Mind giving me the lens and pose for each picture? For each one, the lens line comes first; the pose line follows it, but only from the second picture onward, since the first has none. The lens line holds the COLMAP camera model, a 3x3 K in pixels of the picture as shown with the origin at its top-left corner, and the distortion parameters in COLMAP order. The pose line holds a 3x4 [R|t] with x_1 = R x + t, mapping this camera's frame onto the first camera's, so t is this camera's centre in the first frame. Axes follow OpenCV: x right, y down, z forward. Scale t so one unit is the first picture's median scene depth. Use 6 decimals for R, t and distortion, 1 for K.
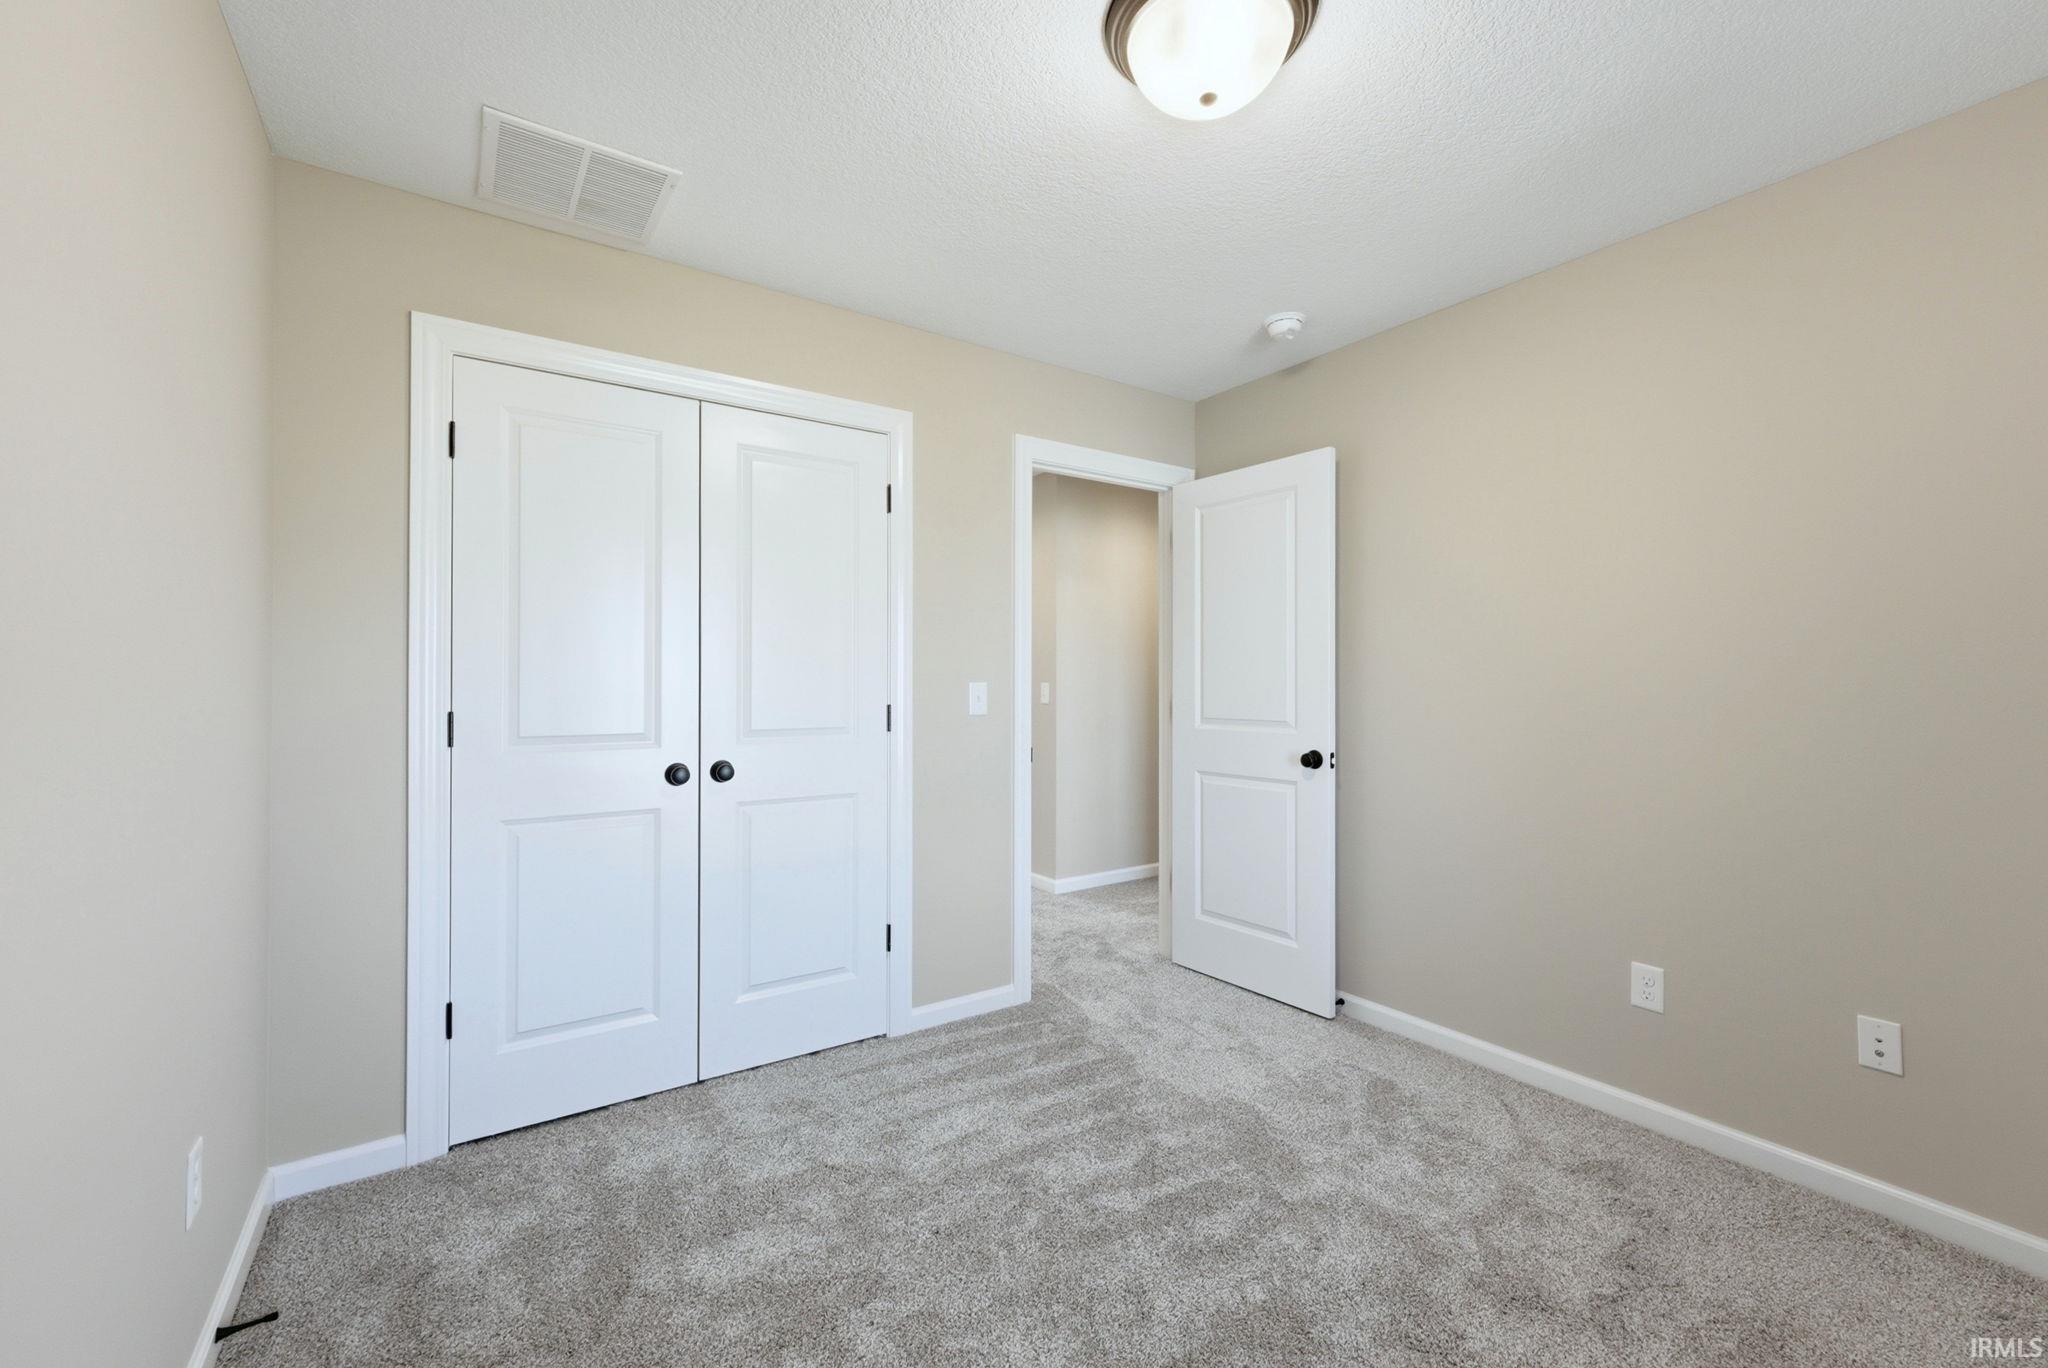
lens RADIAL K [[839.1, 0, 1031.5], [0, 839.1, 681.3], [0, 0, 1]] dist [-0.013441, -0.000083]
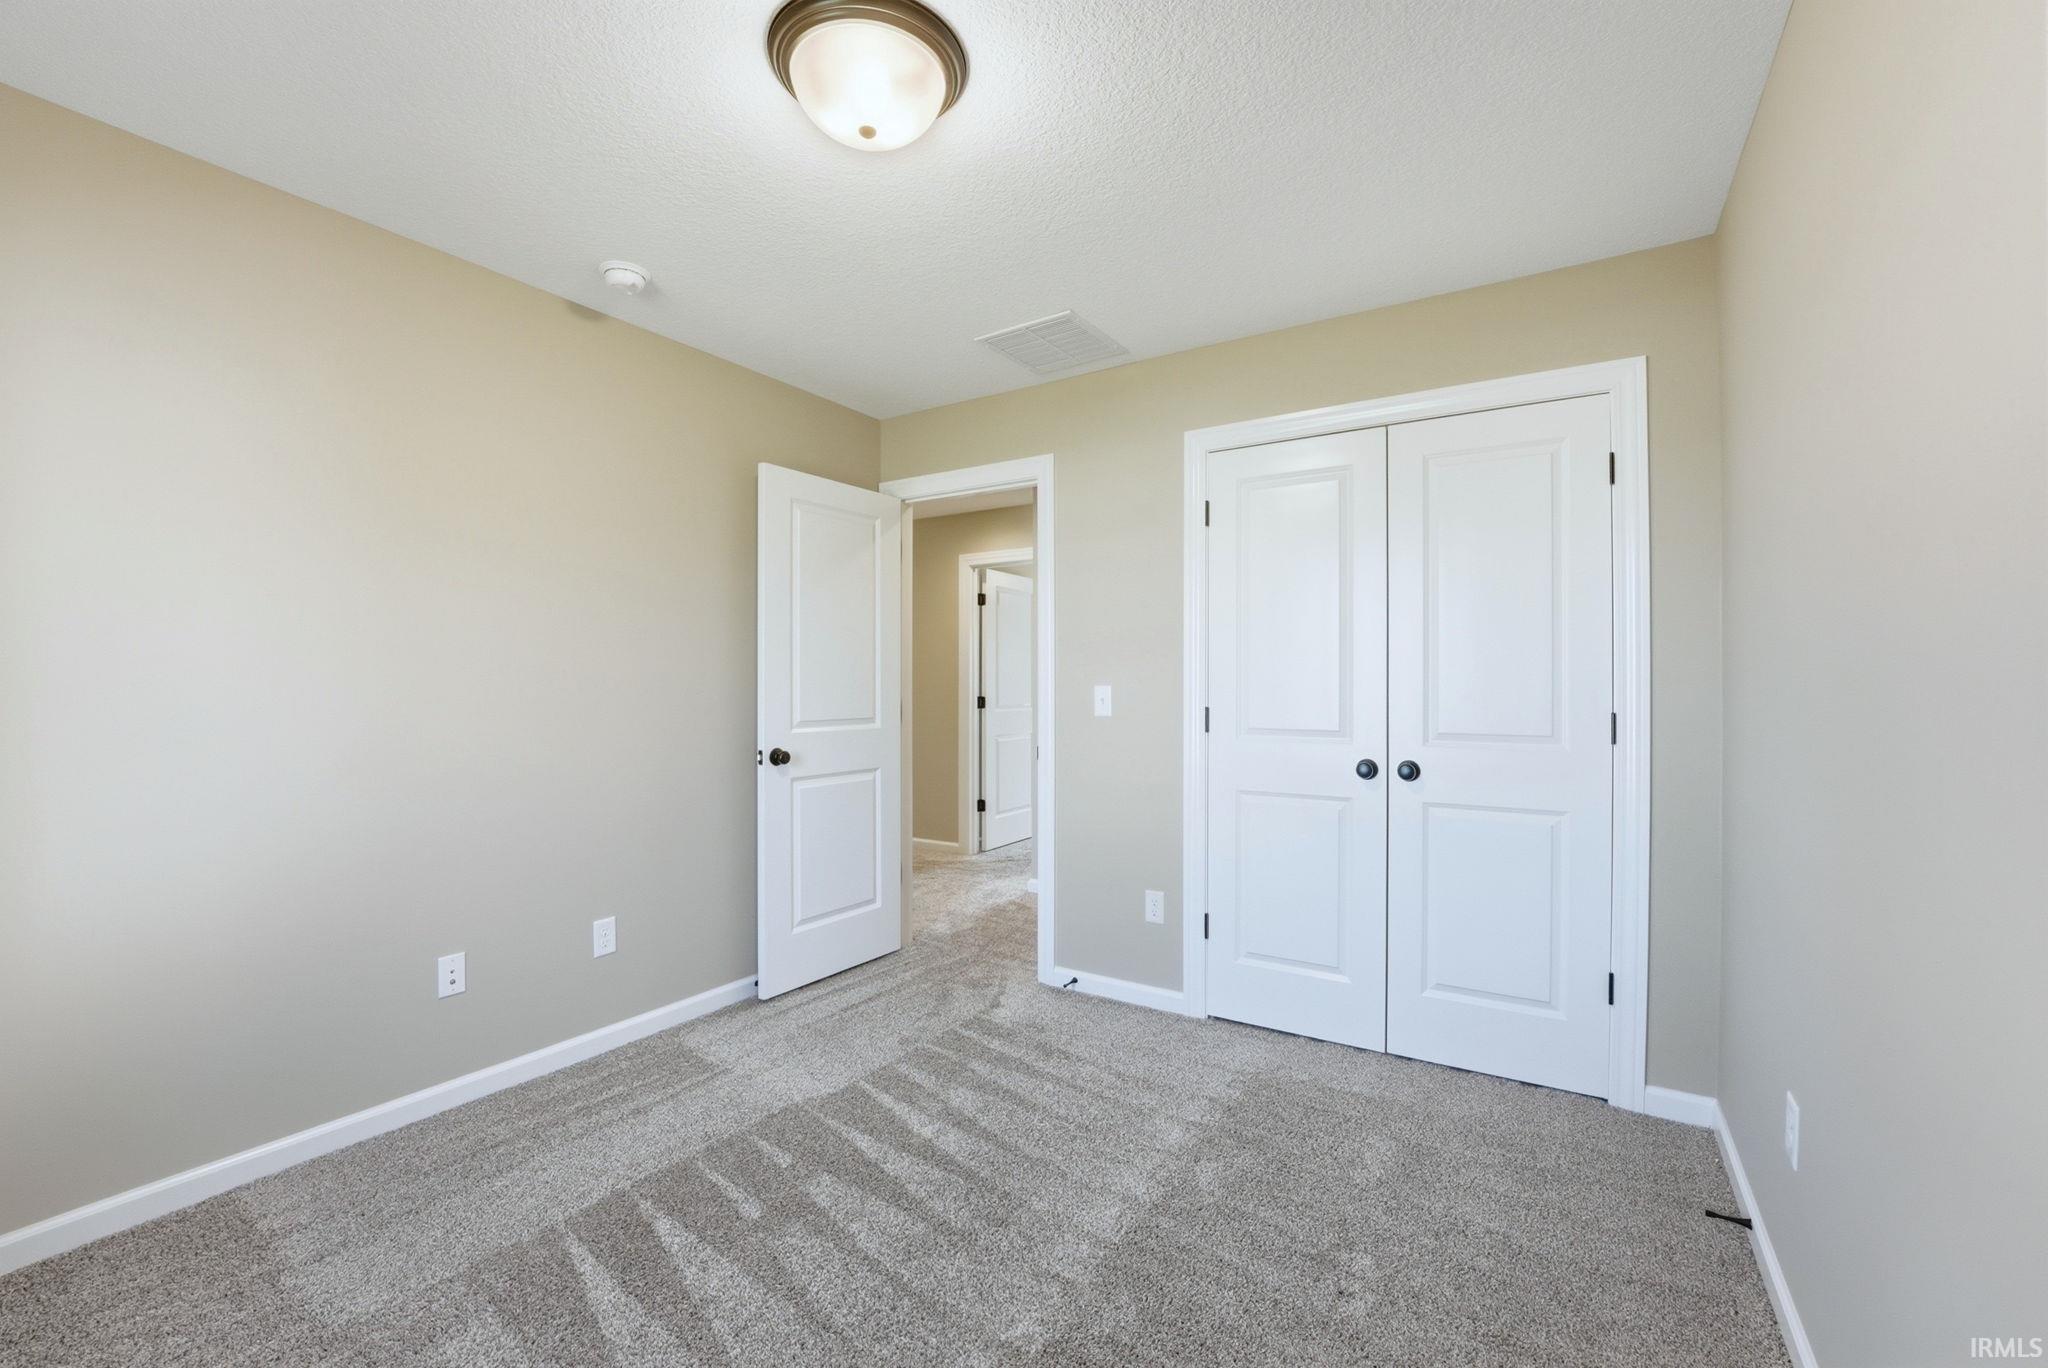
lens RADIAL K [[839.1, 0, 1021.9], [0, 839.1, 692.9], [0, 0, 1]] dist [-0.013441, -0.000083]
pose [[0.380171, 0.006395, -0.924894, 0.429520], [0.000349, 0.999975, 0.007058, 0.001727], [0.924916, -0.003006, 0.380159, 0.151007]]
